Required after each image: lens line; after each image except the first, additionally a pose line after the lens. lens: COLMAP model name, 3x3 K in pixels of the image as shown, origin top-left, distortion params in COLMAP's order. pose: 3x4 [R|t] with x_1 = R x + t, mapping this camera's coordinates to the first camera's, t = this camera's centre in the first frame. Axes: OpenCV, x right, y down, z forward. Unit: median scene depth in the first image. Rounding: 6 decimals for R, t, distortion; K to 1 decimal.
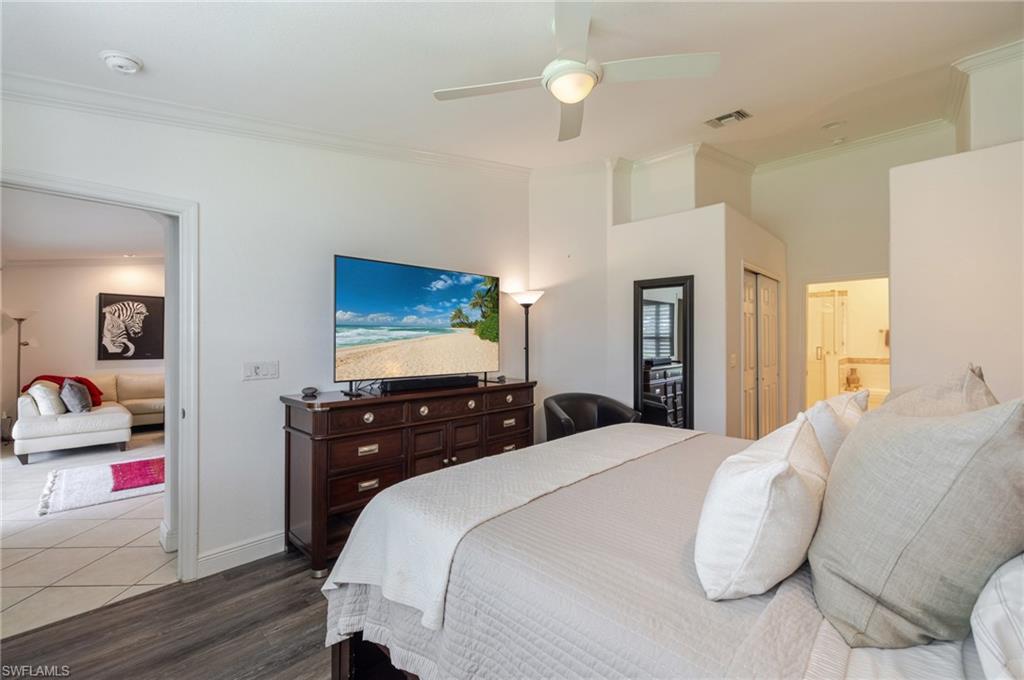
lens RADIAL K [[440.7, 0, 512.0], [0, 440.7, 340.0], [0, 0, 1]] dist [0.000049, 0.000079]
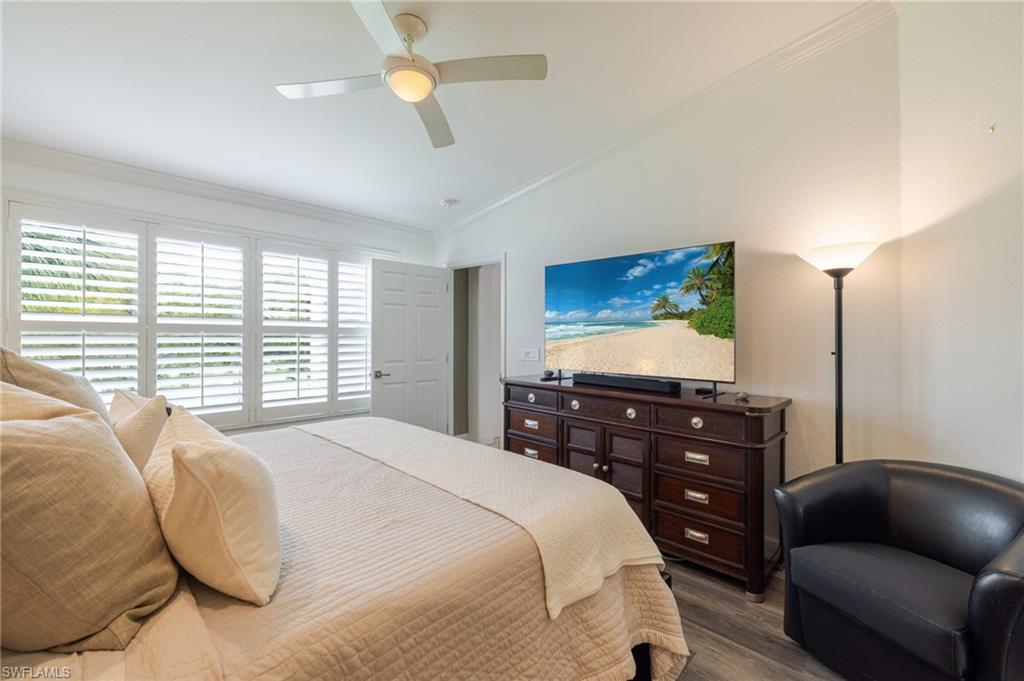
lens RADIAL K [[434.5, 0, 512.6], [0, 434.5, 331.2], [0, 0, 1]] dist [0.001527, 0.000208]
pose [[0.025057, -0.014828, -0.999576, 0.674595], [-0.010797, 0.999828, -0.015103, 0.007743], [0.999628, 0.011171, 0.024892, 0.719167]]
